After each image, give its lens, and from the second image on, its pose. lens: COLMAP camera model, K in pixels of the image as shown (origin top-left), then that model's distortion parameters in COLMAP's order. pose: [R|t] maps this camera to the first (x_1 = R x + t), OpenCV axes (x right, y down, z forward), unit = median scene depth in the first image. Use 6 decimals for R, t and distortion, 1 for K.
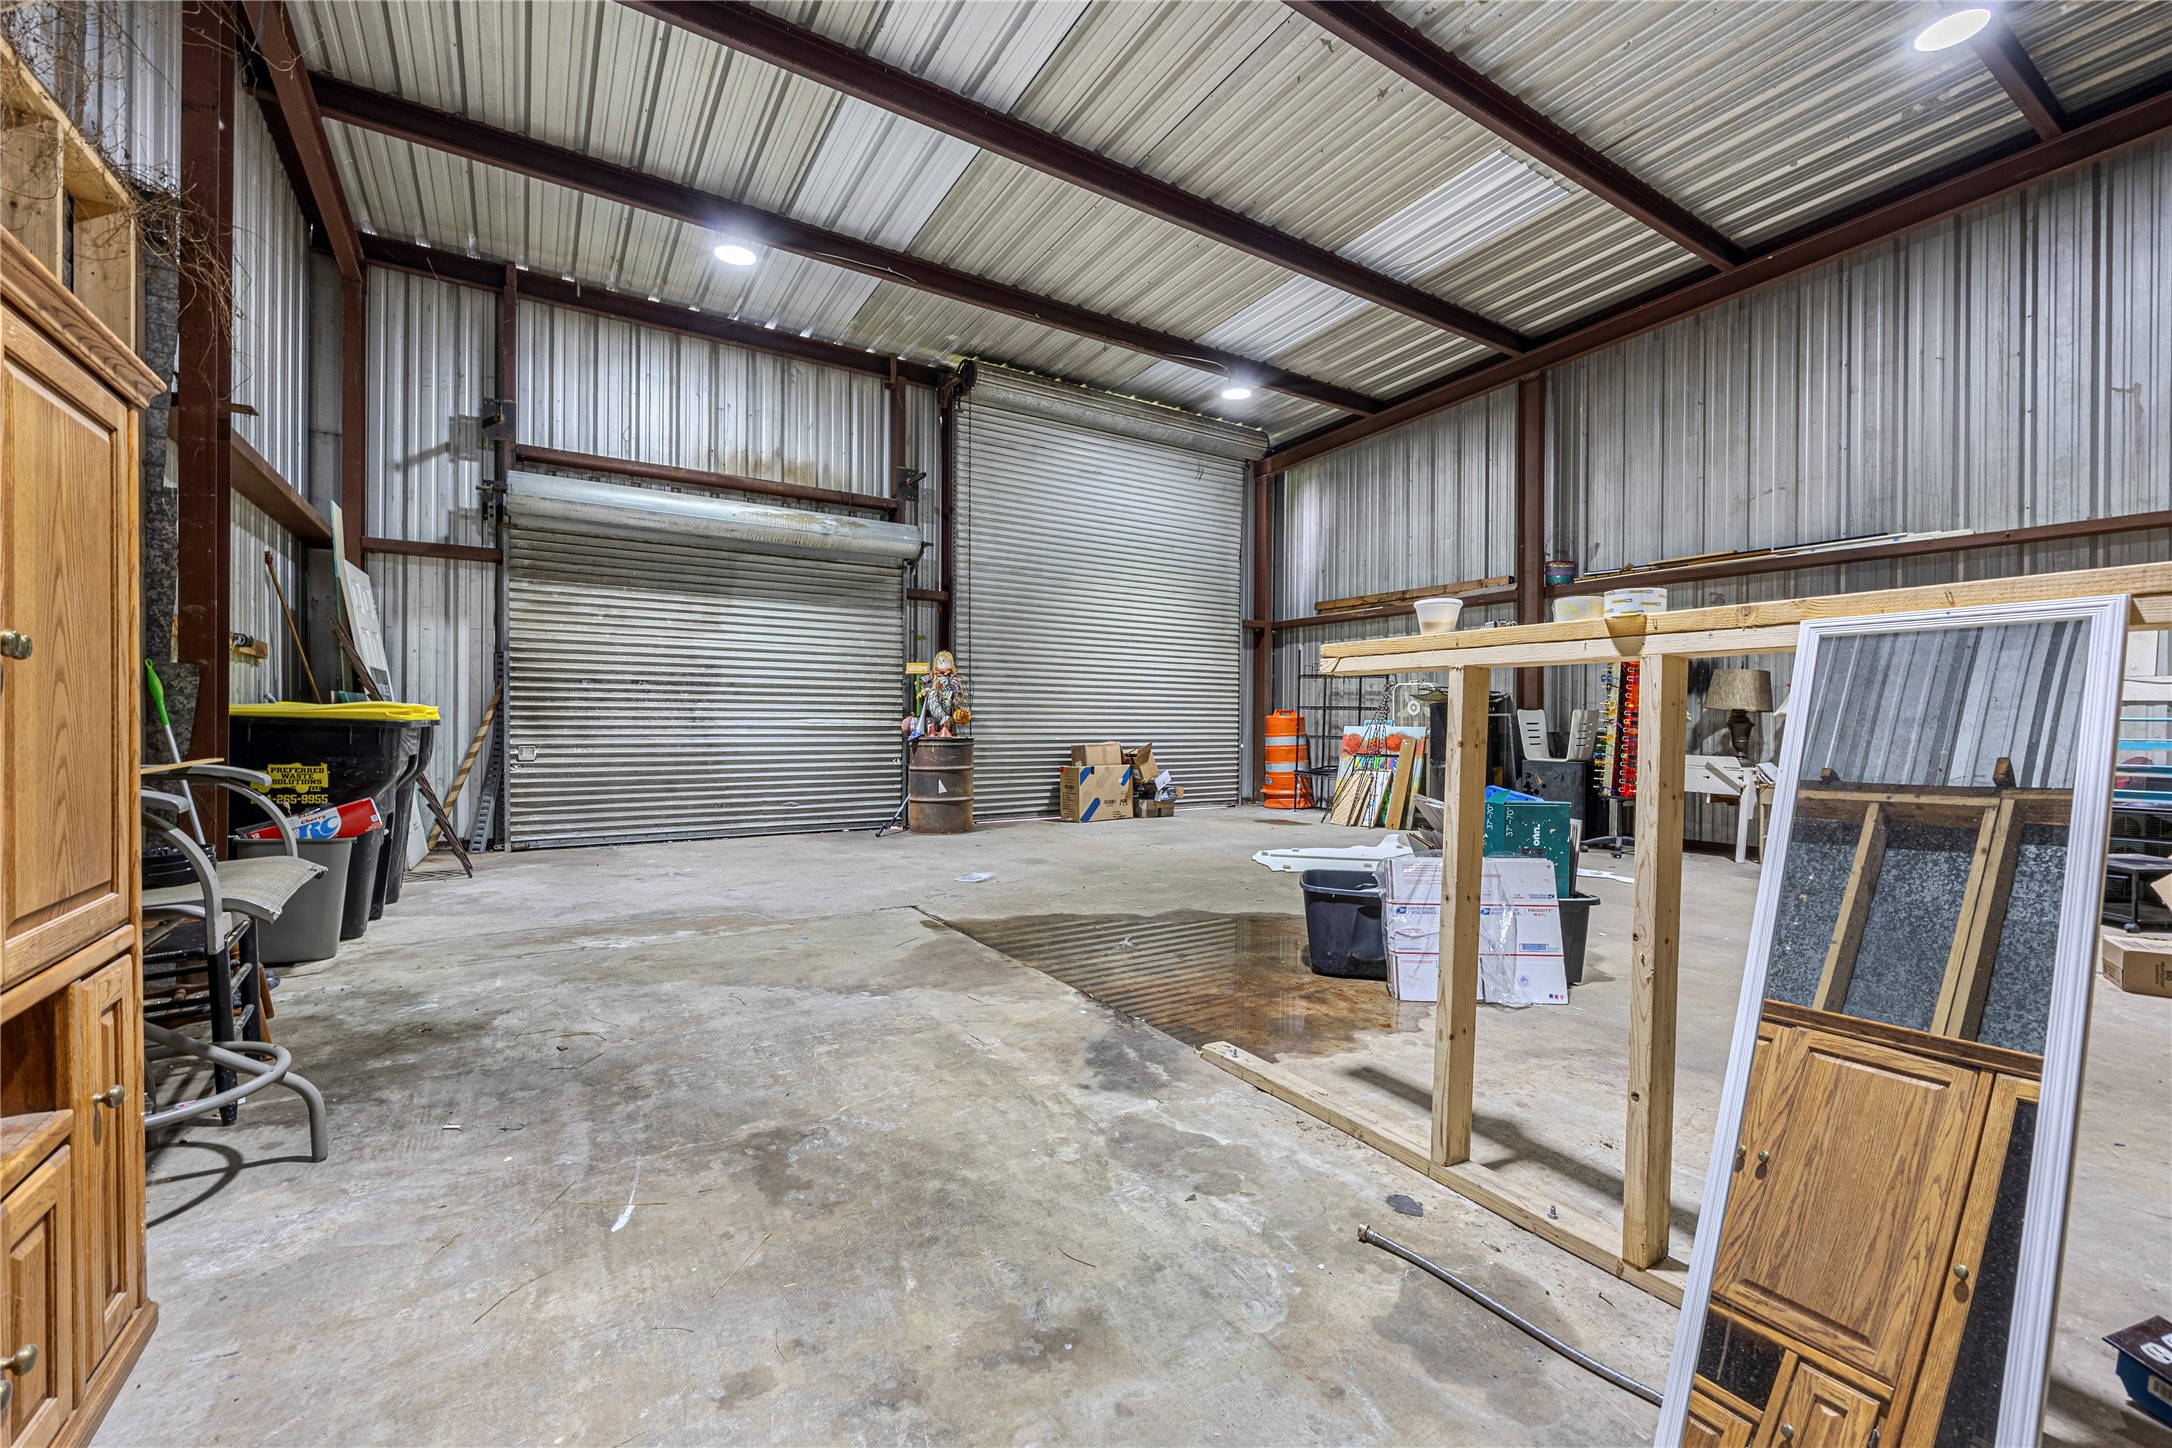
lens RADIAL K [[873.4, 0, 1078.3], [0, 873.4, 721.3], [0, 0, 1]] dist [-0.004367, -0.000022]
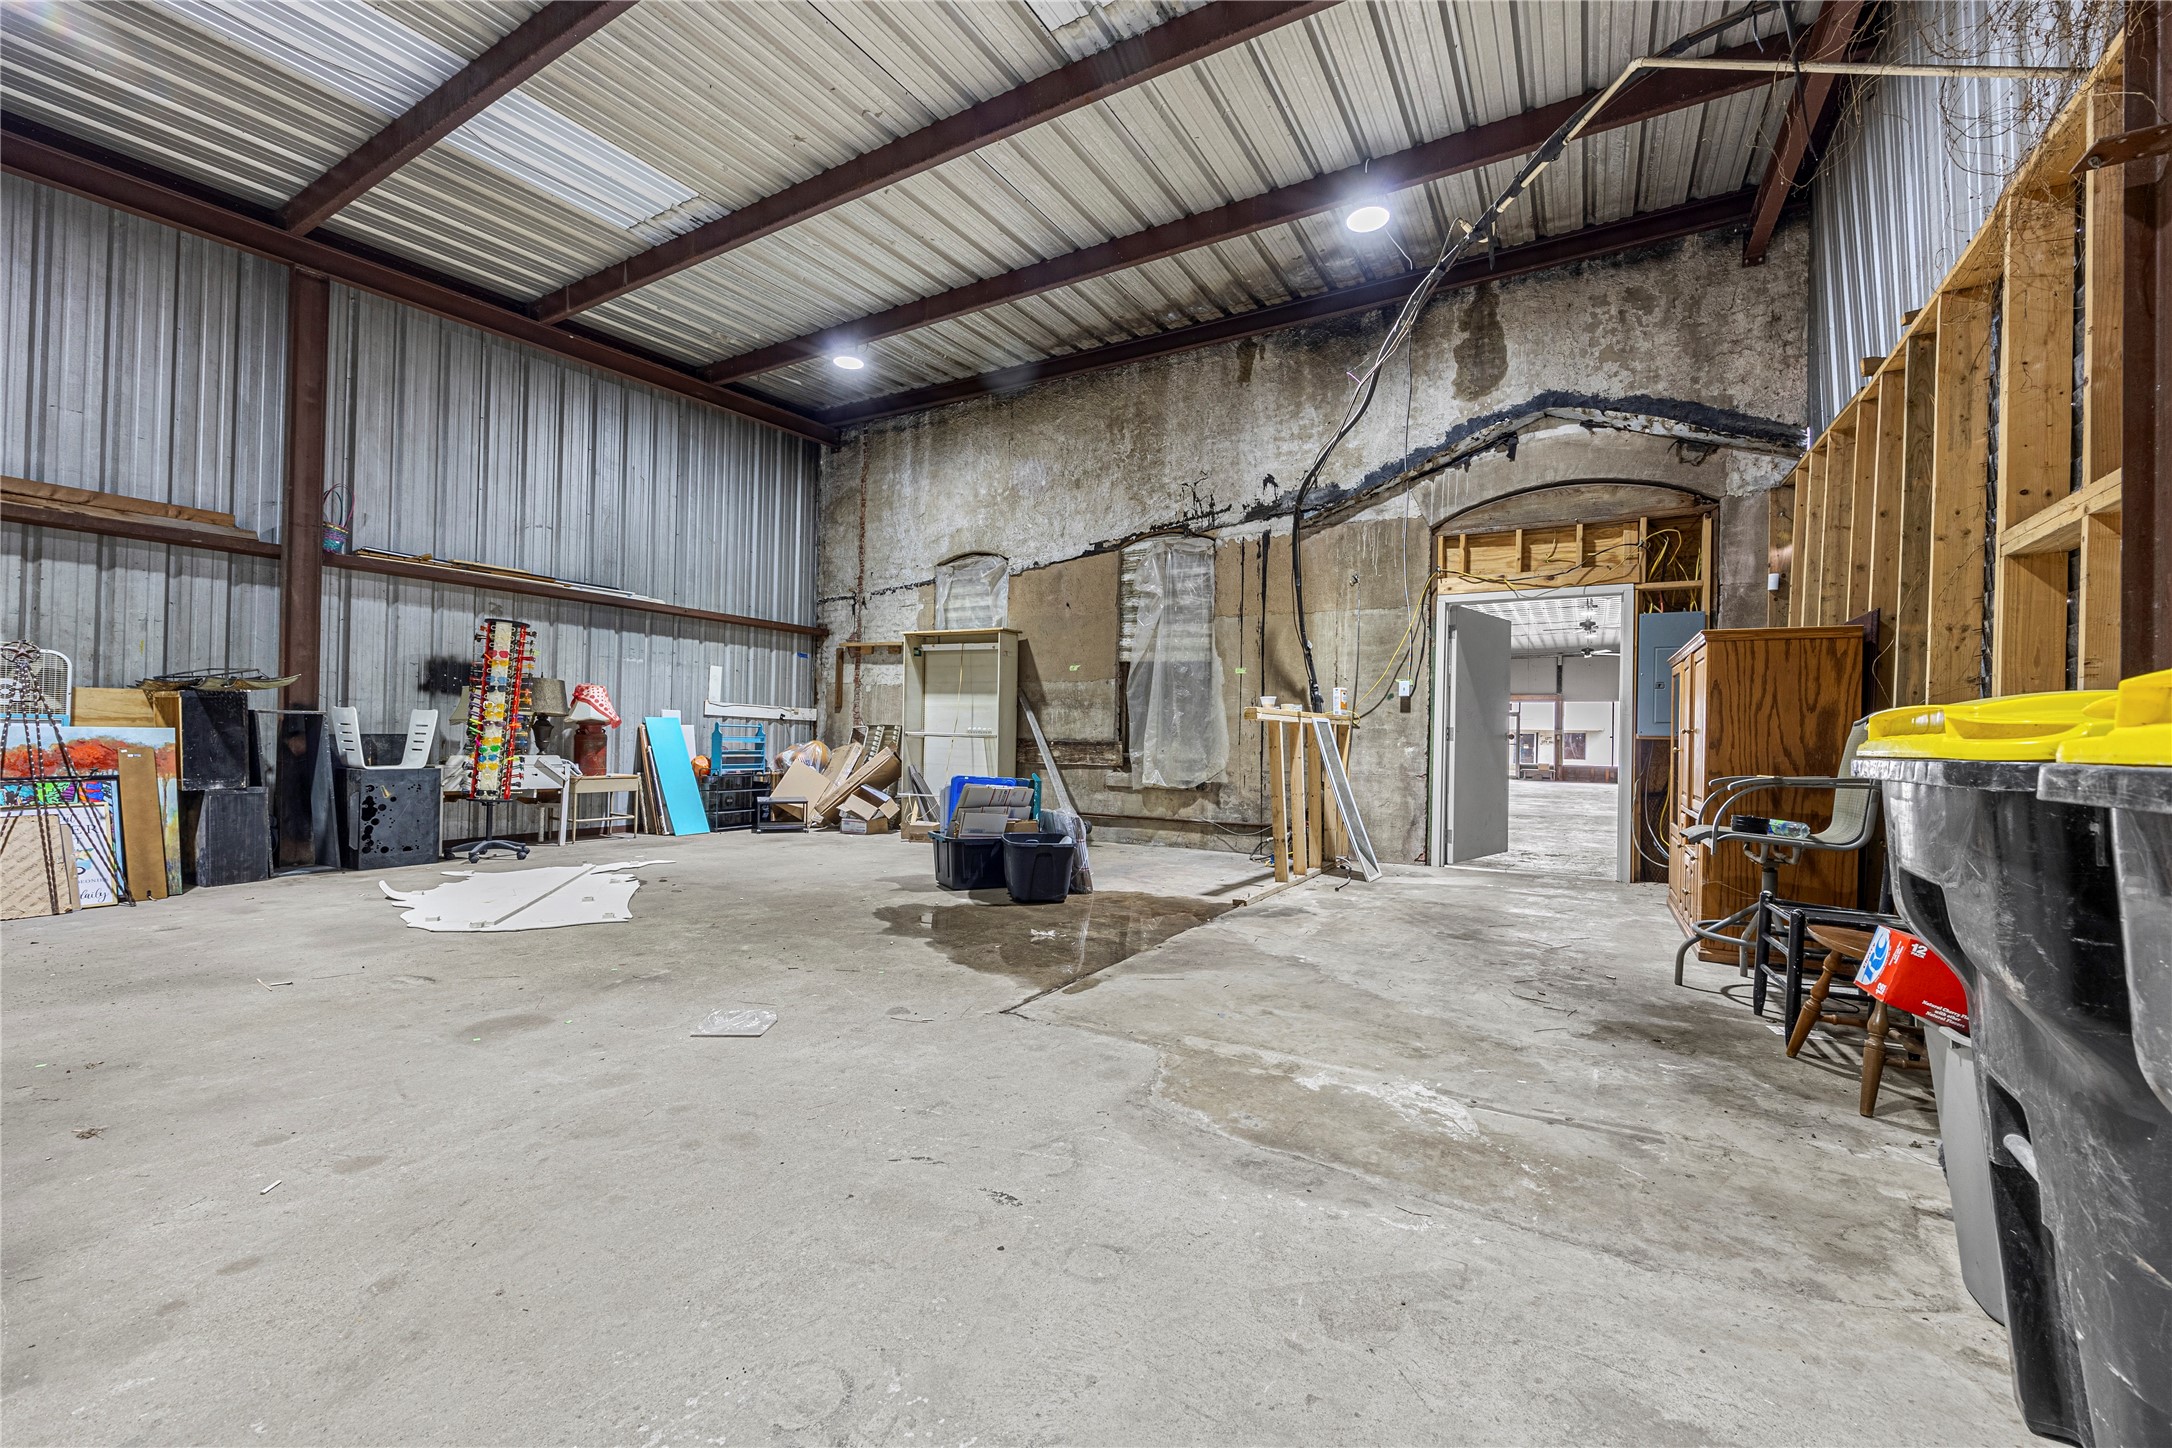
lens RADIAL K [[873.4, 0, 1078.3], [0, 873.4, 721.3], [0, 0, 1]] dist [-0.004367, -0.000022]
pose [[-0.458431, 0.001442, 0.888729, -1.166018], [-0.017893, 0.999781, -0.010852, -0.008103], [-0.888550, -0.020877, -0.458305, 1.805835]]
